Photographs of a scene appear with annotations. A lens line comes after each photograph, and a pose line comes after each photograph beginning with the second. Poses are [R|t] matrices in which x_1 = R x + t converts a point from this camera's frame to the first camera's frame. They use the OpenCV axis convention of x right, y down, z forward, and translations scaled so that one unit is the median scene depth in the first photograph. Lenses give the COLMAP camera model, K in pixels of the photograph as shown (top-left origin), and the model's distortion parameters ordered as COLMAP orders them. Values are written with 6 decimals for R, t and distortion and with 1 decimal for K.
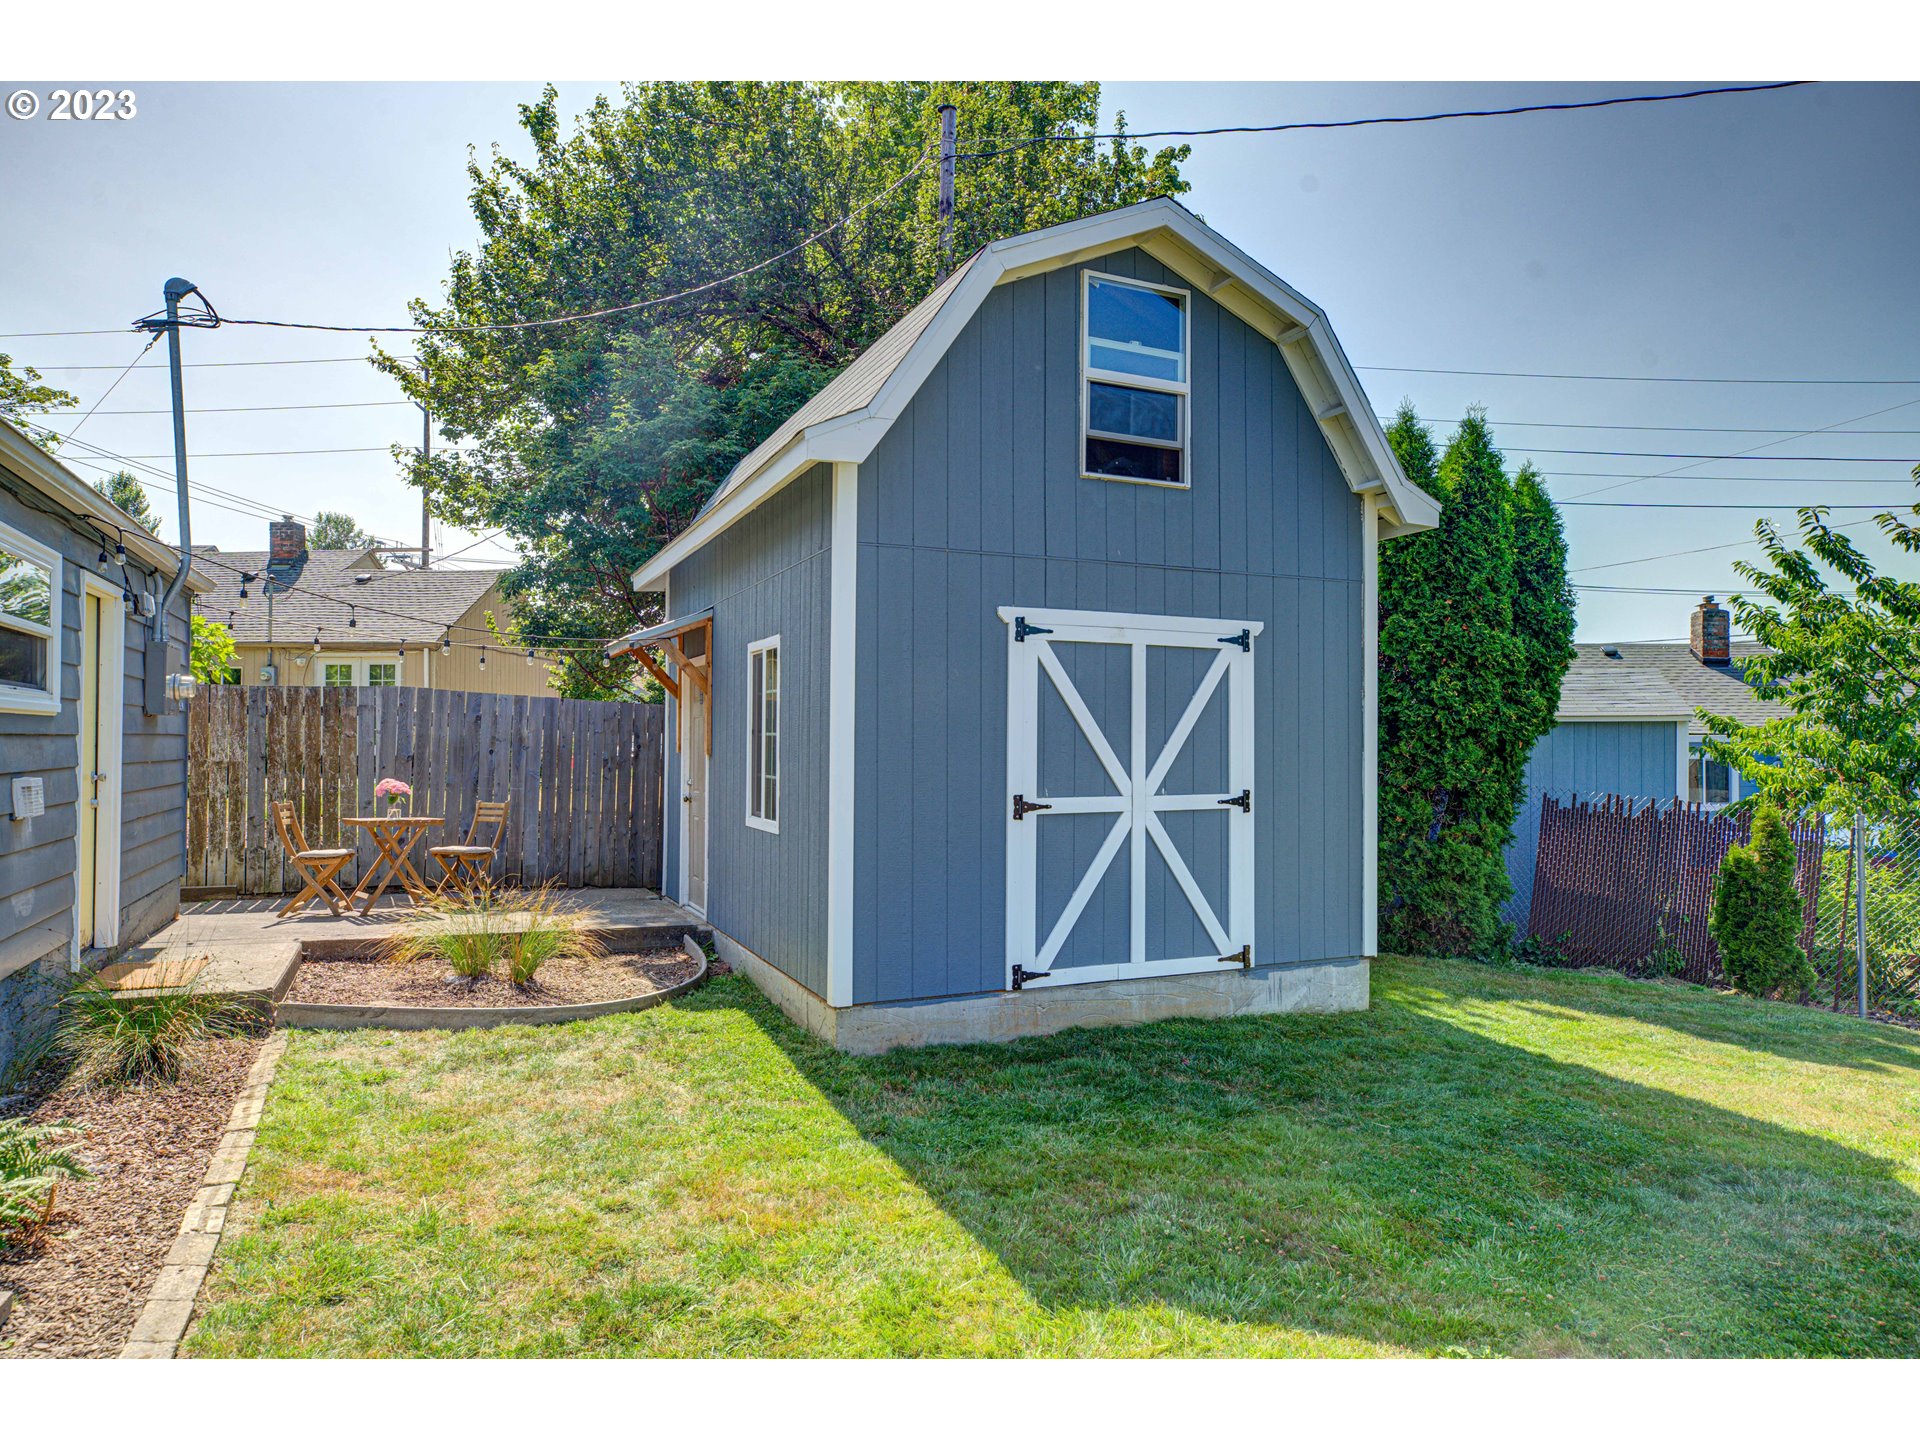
lens RADIAL K [[1229.2, 0, 971.8], [0, 1229.2, 726.3], [0, 0, 1]] dist [0.000953, 0.001478]
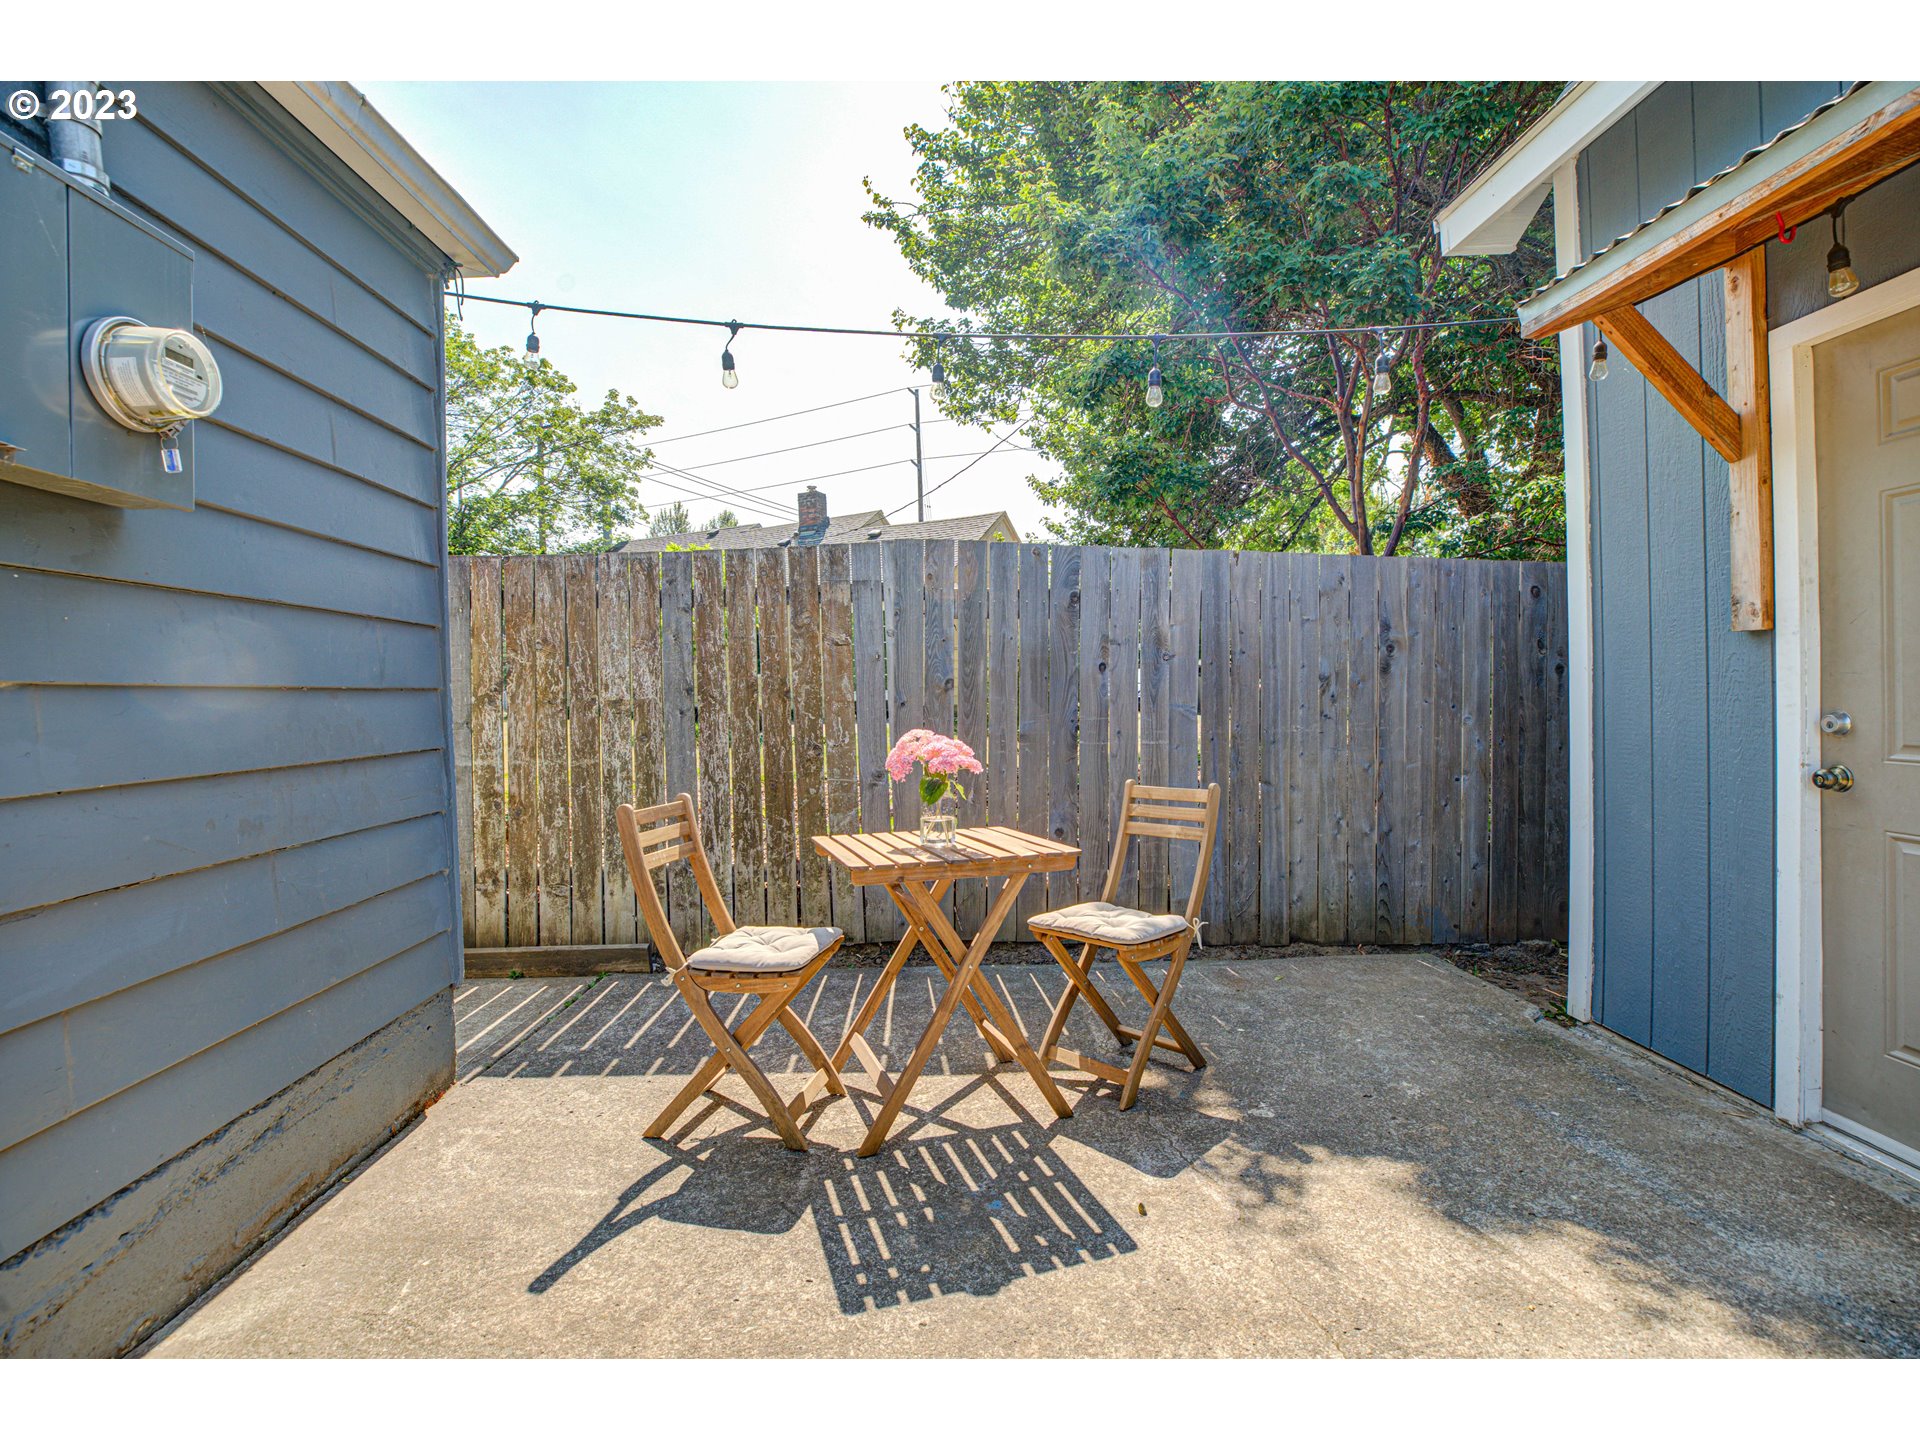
lens RADIAL K [[895.3, 0, 954.8], [0, 895.3, 713.8], [0, 0, 1]] dist [-0.027002, 0.000036]
pose [[0.927765, -0.021882, -0.372524, -0.339804], [0.037441, 0.998700, 0.034582, 0.026833], [0.371283, -0.046032, 0.927378, 0.704548]]
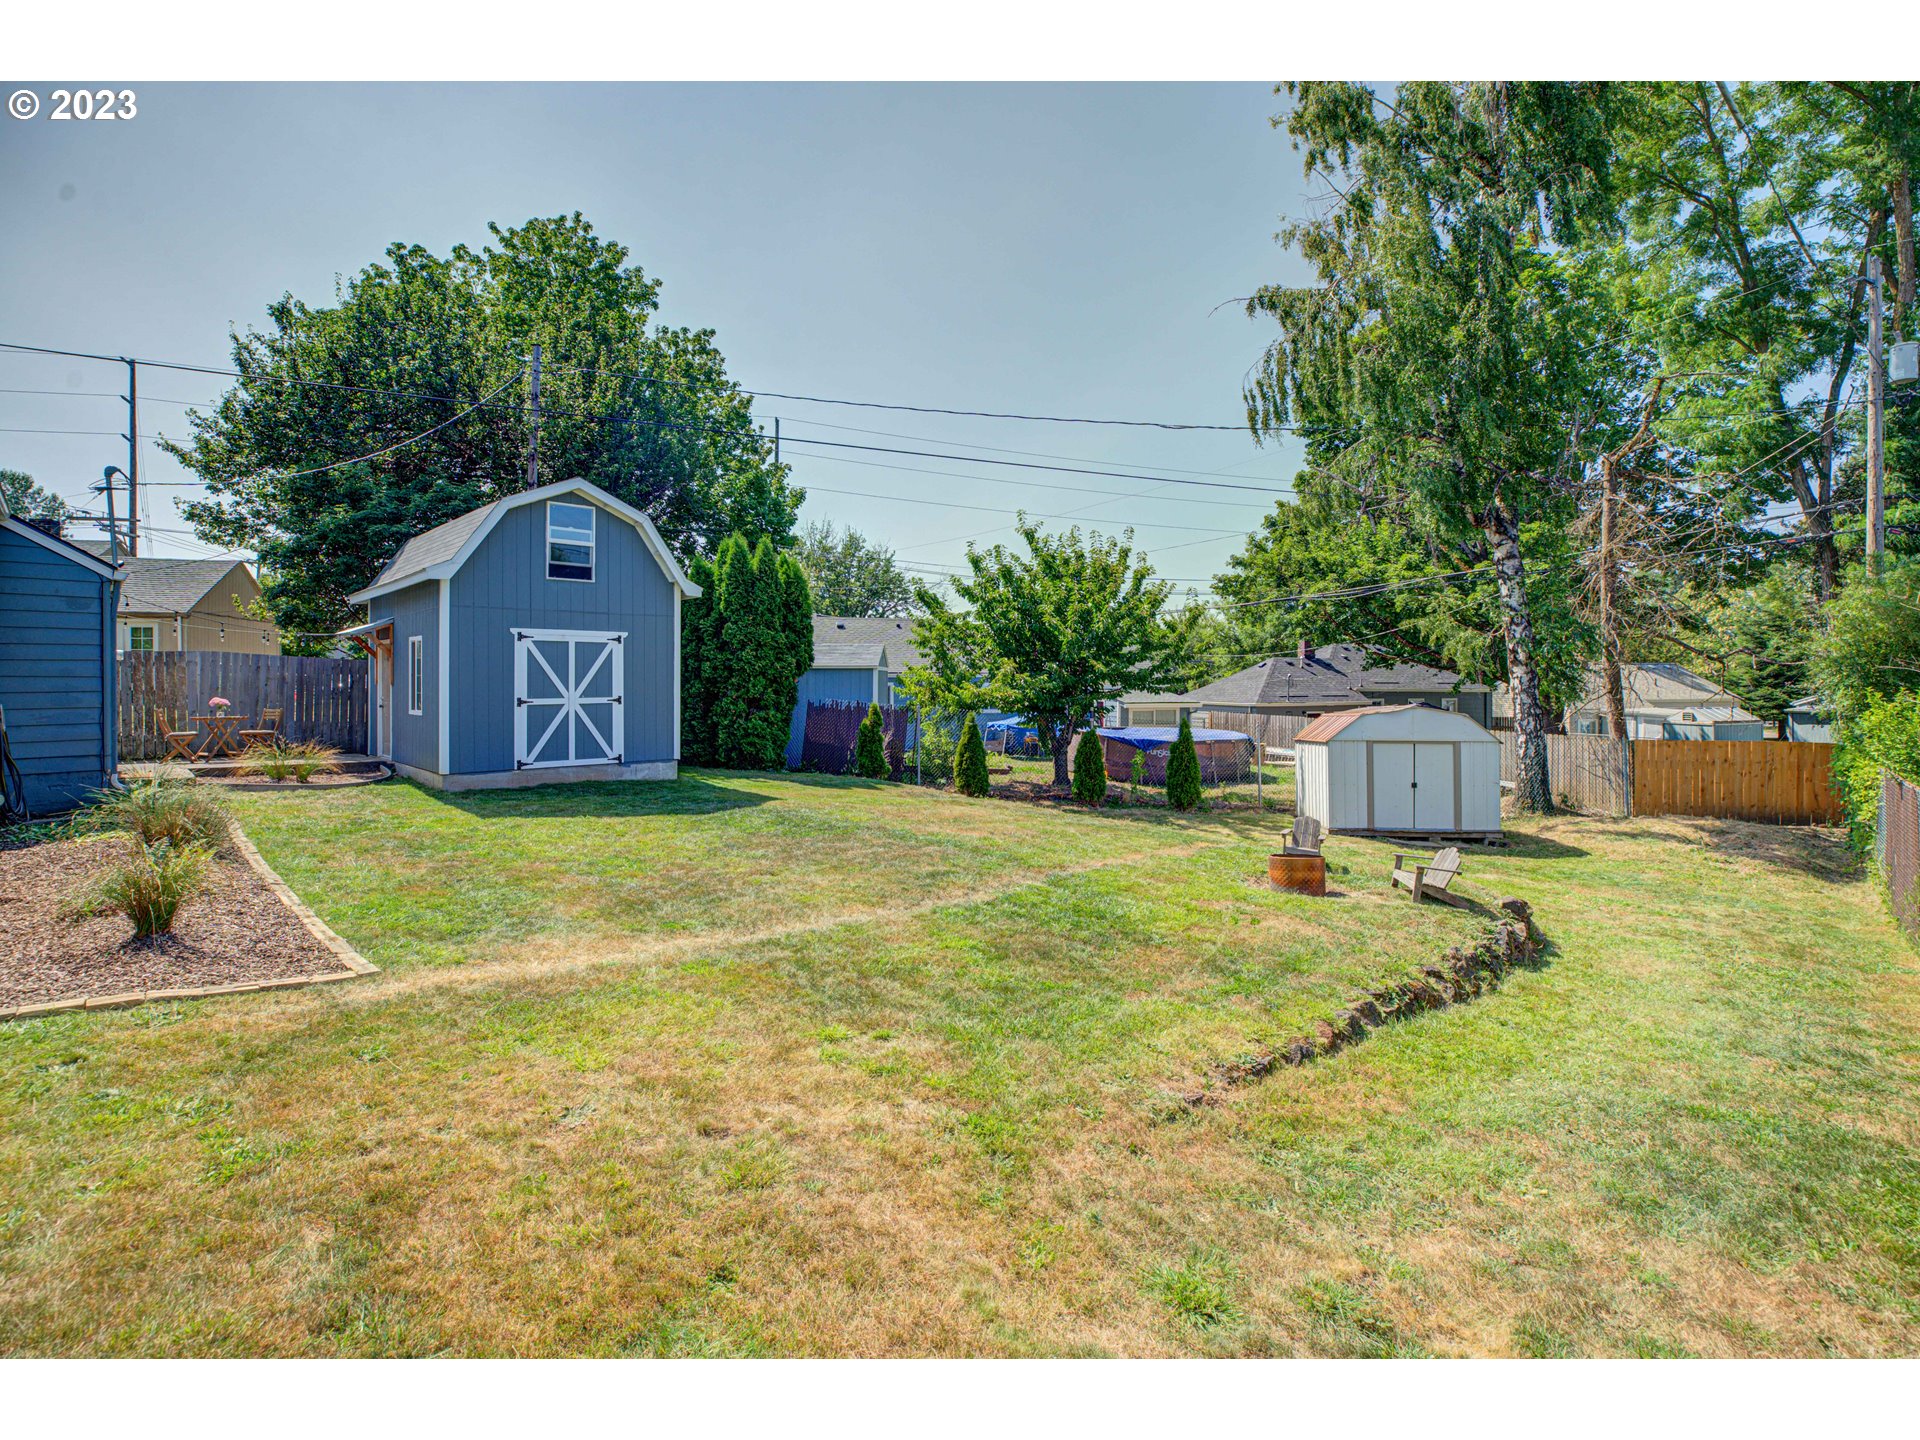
lens RADIAL K [[1009.4, 0, 1022.0], [0, 1009.4, 682.5], [0, 0, 1]] dist [-0.037573, 0.016266]
pose [[0.942150, -0.005488, 0.335148, 0.225008], [0.000009, 0.999866, 0.016347, -0.009011], [-0.335193, -0.015398, 0.942024, -0.950595]]
